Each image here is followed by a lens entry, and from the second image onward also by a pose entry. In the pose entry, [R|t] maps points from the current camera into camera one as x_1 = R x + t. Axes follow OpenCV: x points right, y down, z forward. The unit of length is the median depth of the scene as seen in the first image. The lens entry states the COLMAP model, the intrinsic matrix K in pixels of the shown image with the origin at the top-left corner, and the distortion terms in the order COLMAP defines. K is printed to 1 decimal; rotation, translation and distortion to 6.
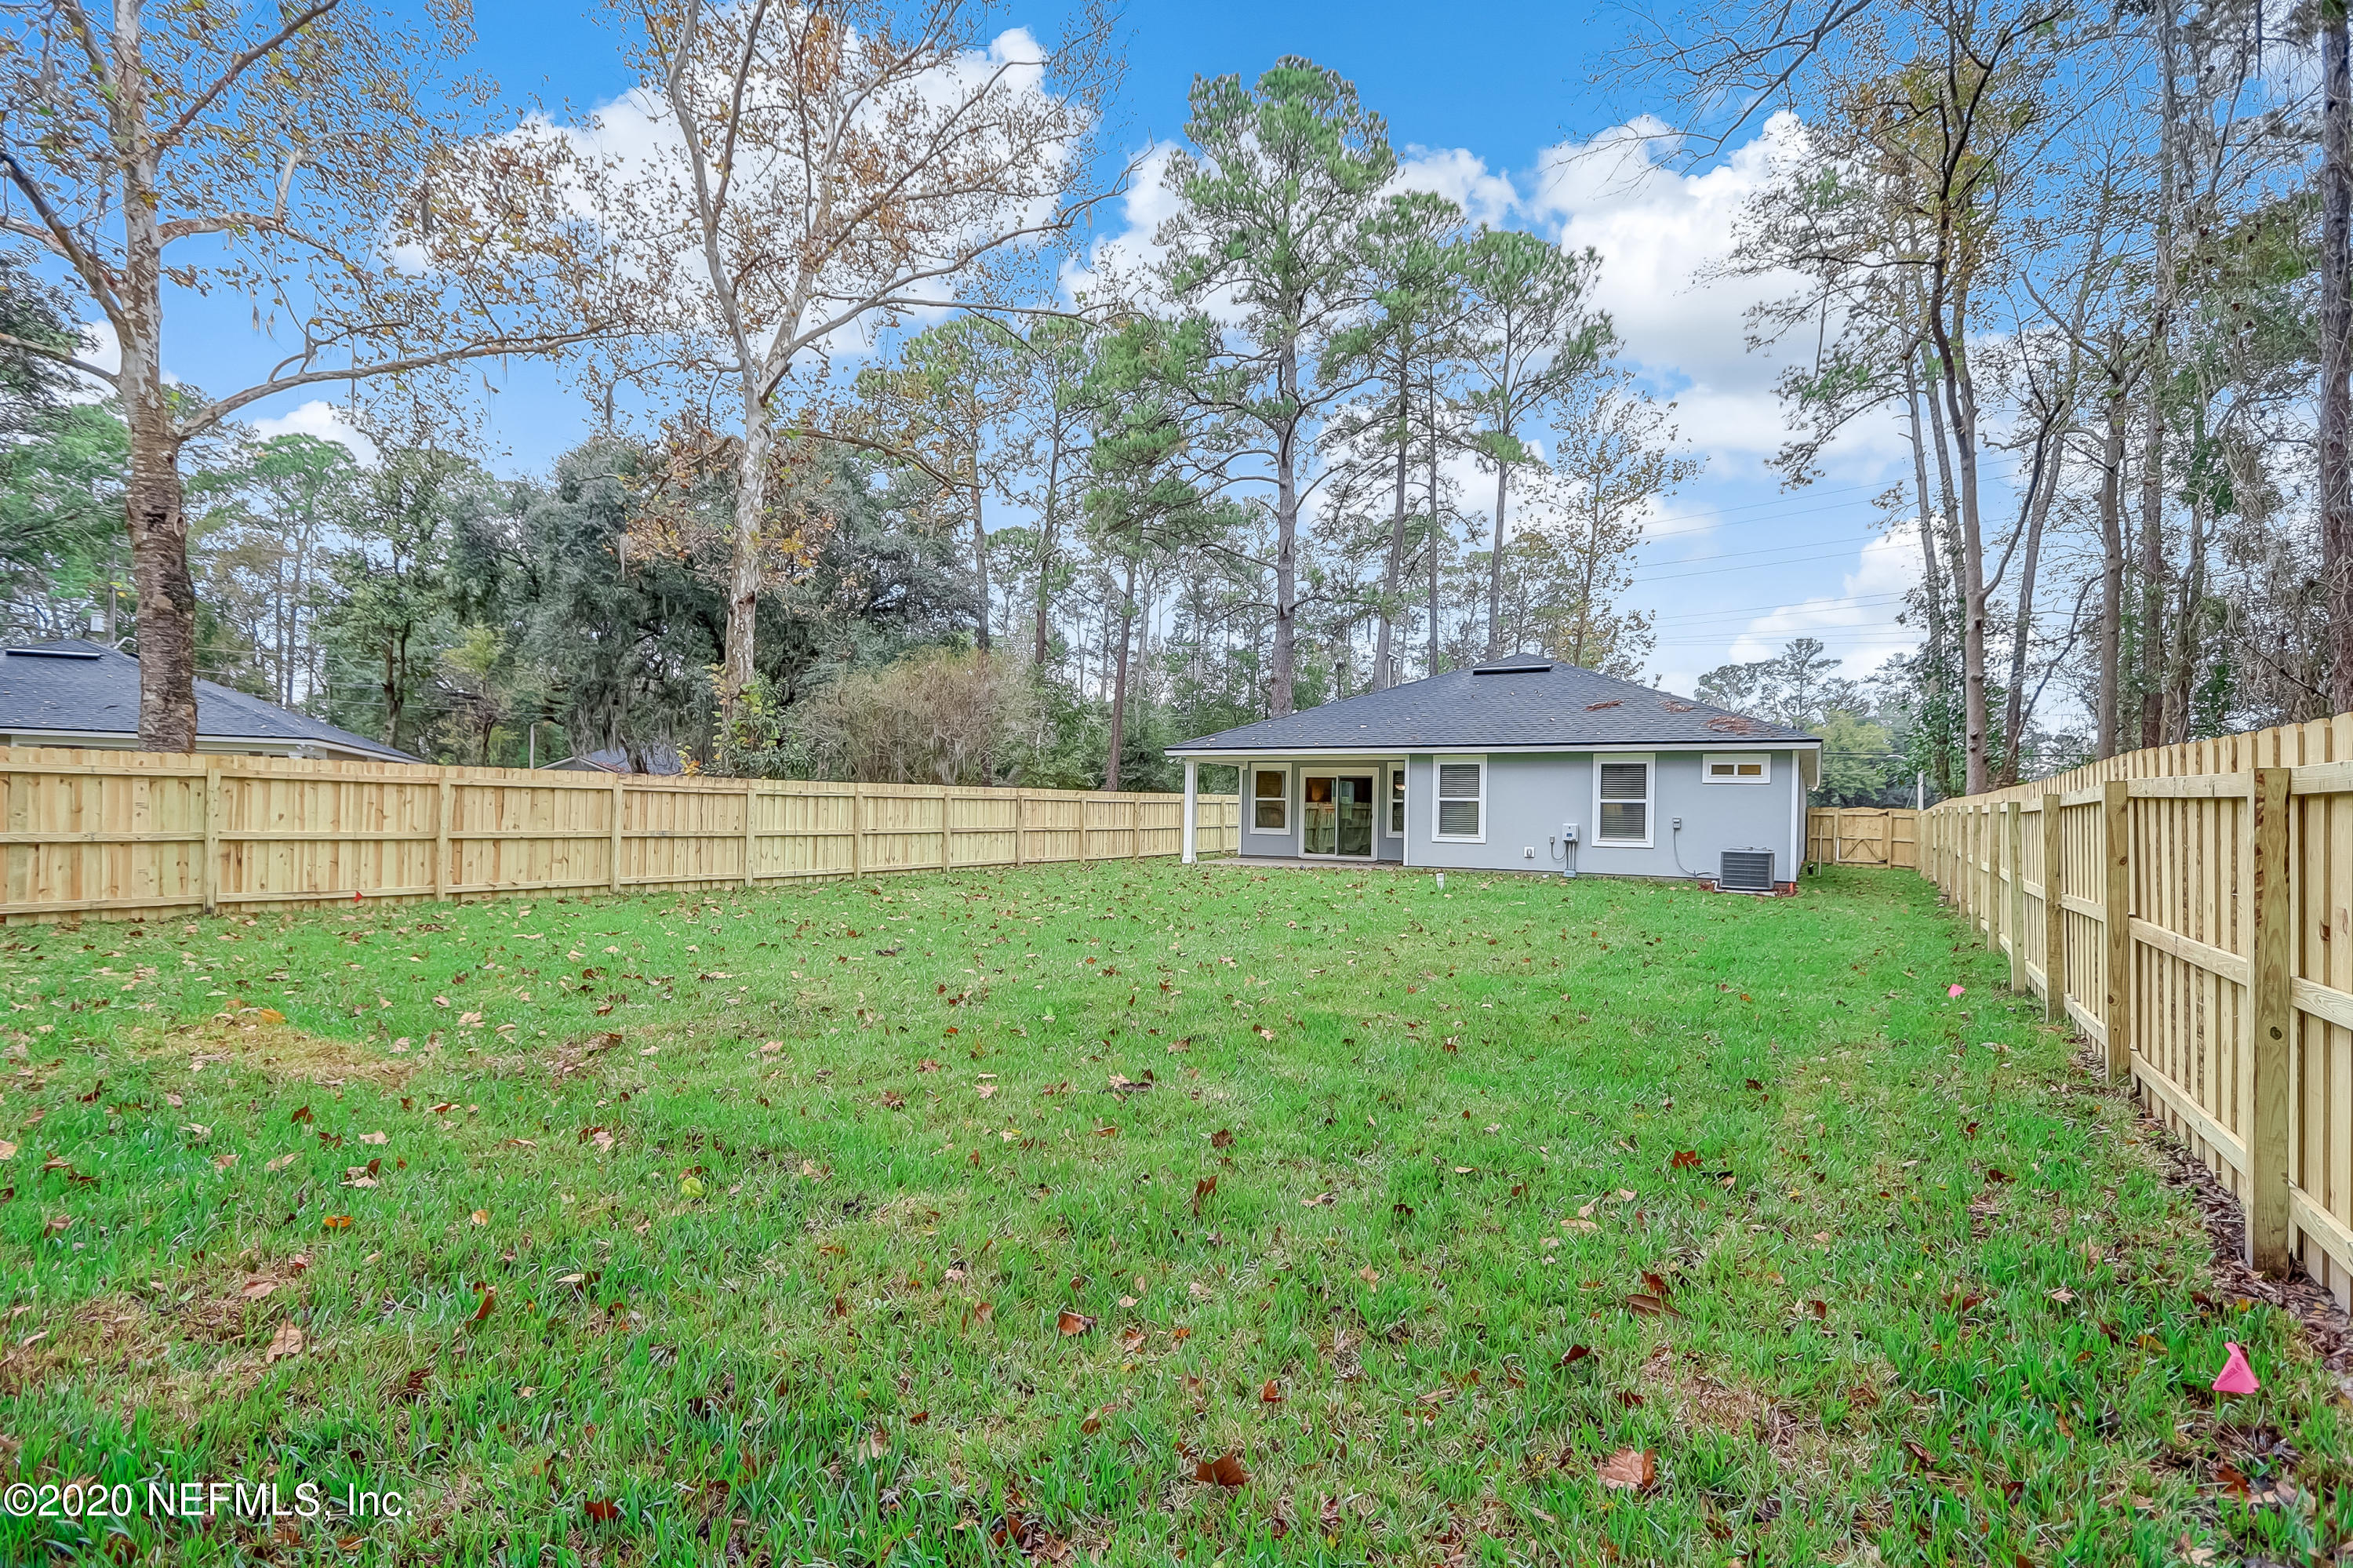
lens RADIAL K [[1132.3, 0, 1174.5], [0, 1132.3, 785.6], [0, 0, 1]] dist [0.020107, 0.000280]
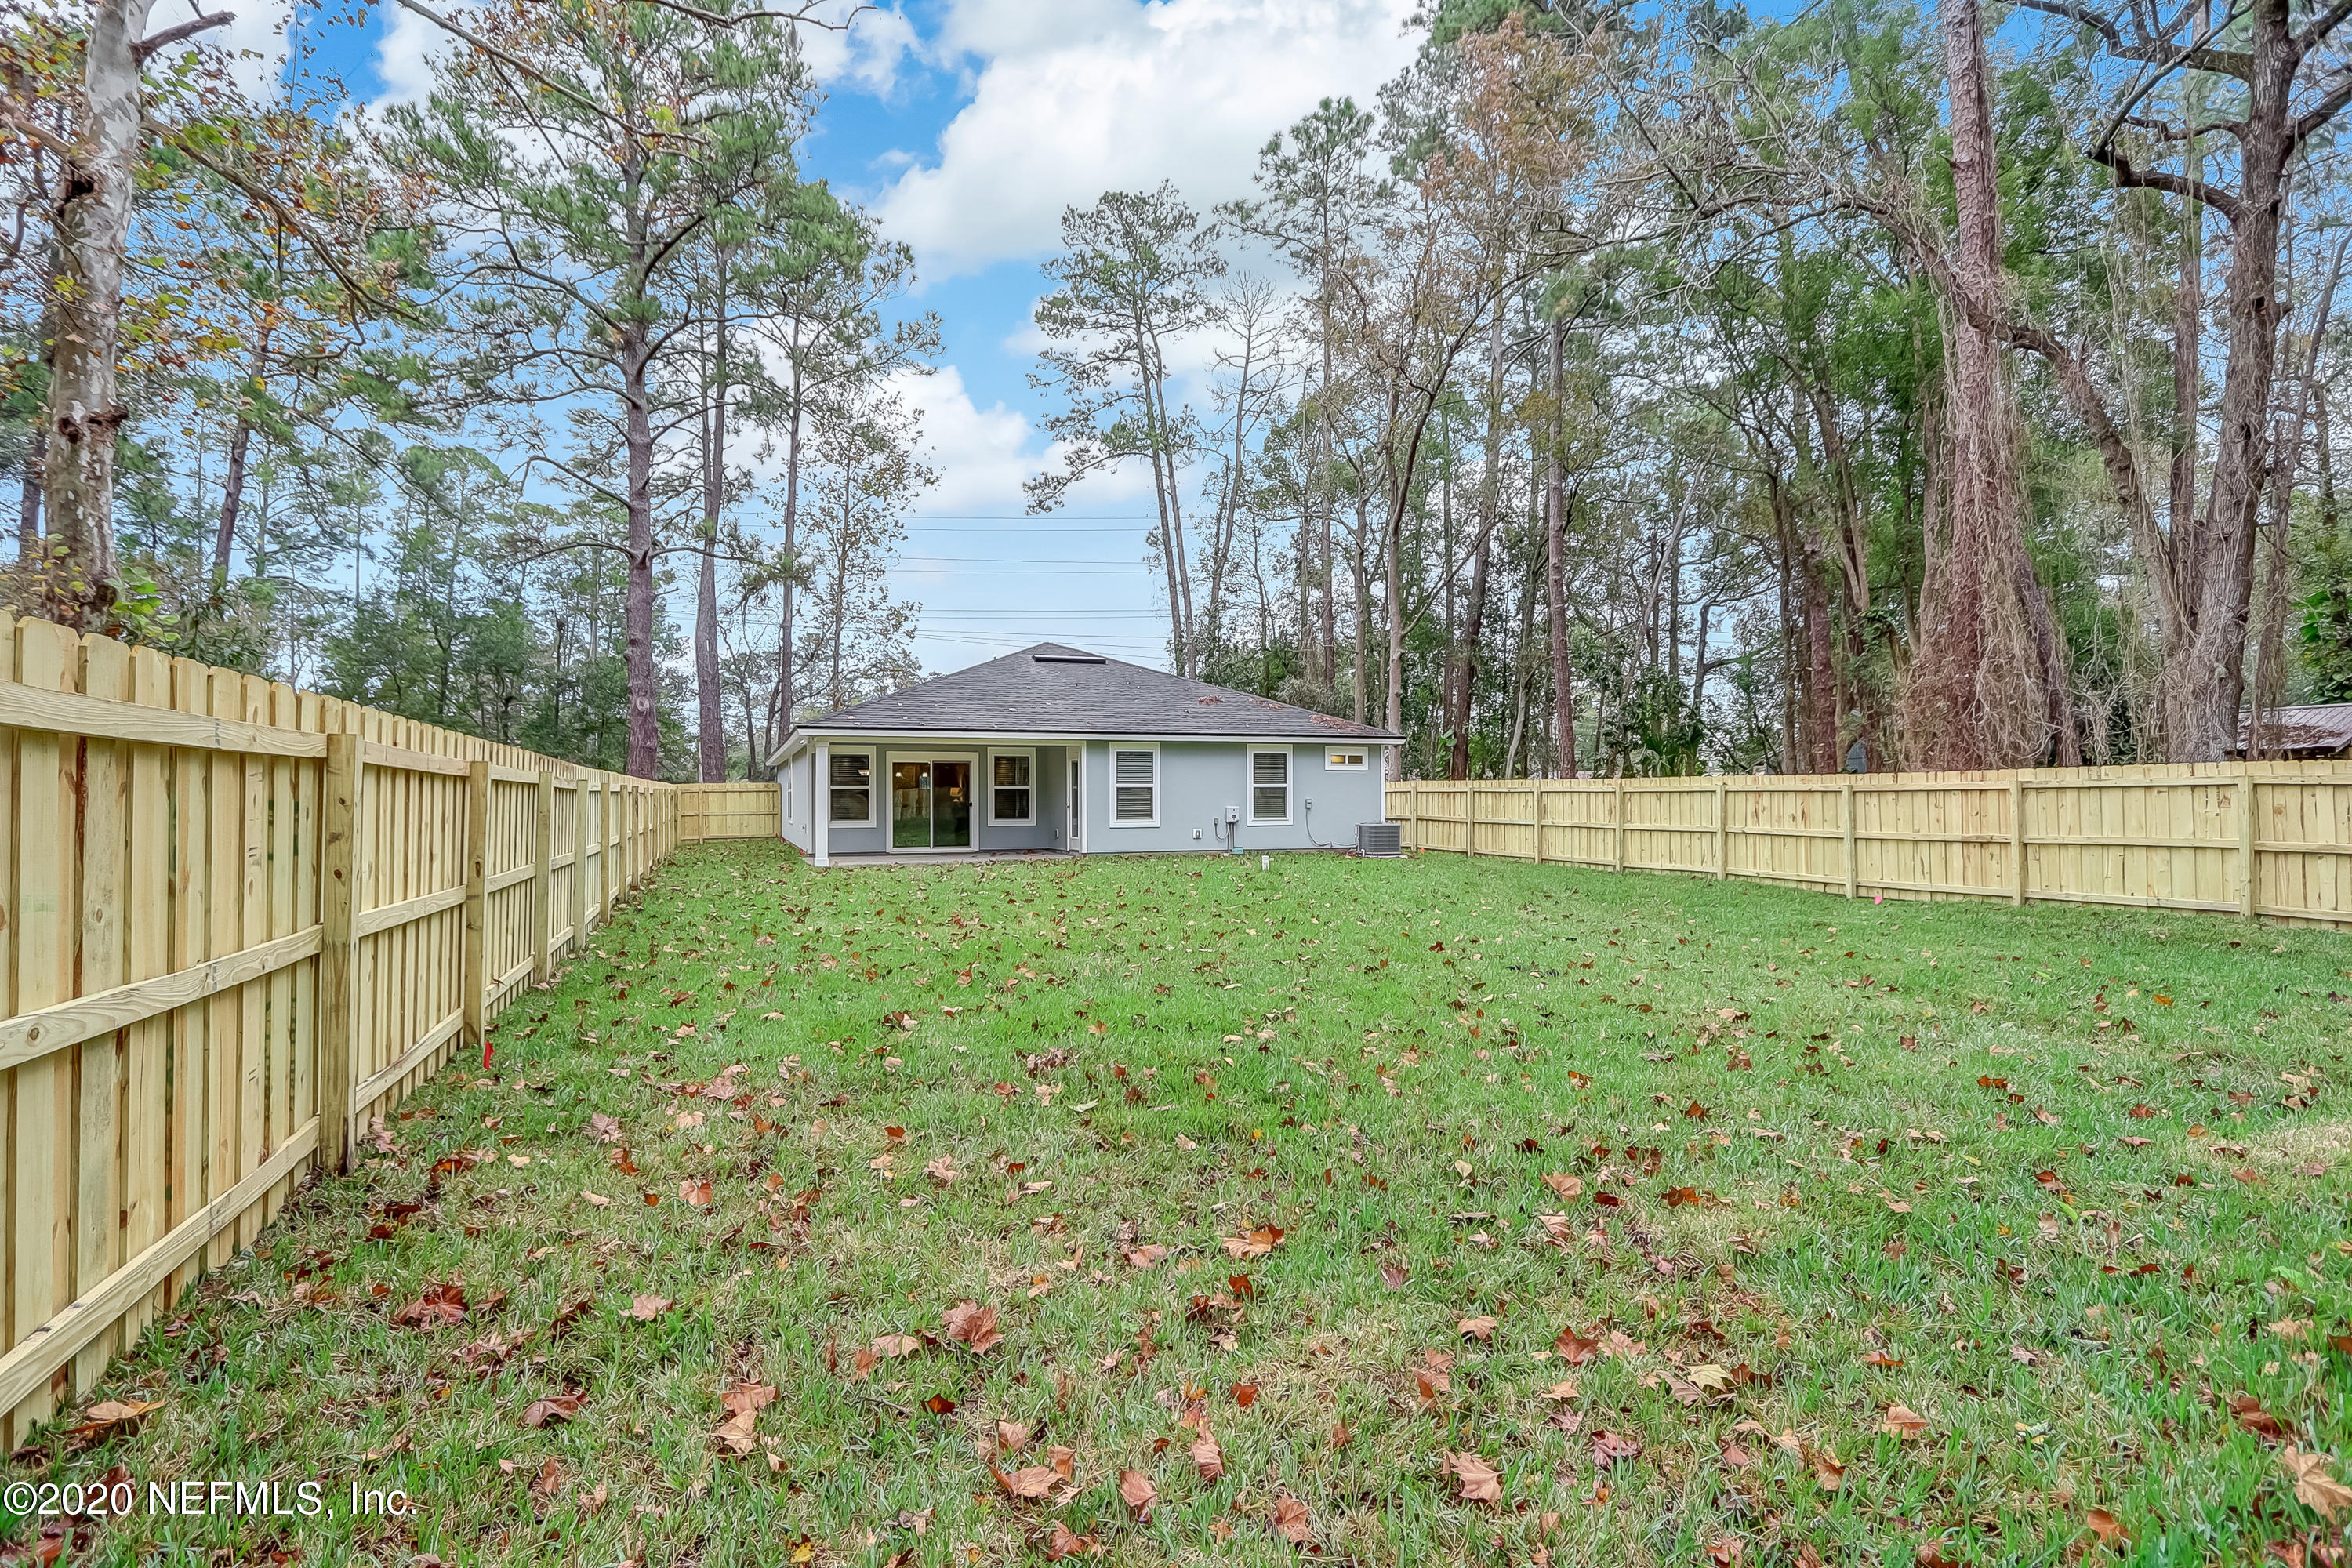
lens RADIAL K [[1131.7, 0, 1174.8], [0, 1131.7, 784.8], [0, 0, 1]] dist [0.020107, 0.000280]
pose [[0.657052, -0.010027, 0.753779, -0.506202], [-0.001148, 0.999897, 0.014301, -0.003398], [-0.753845, -0.010262, 0.656972, 0.297541]]
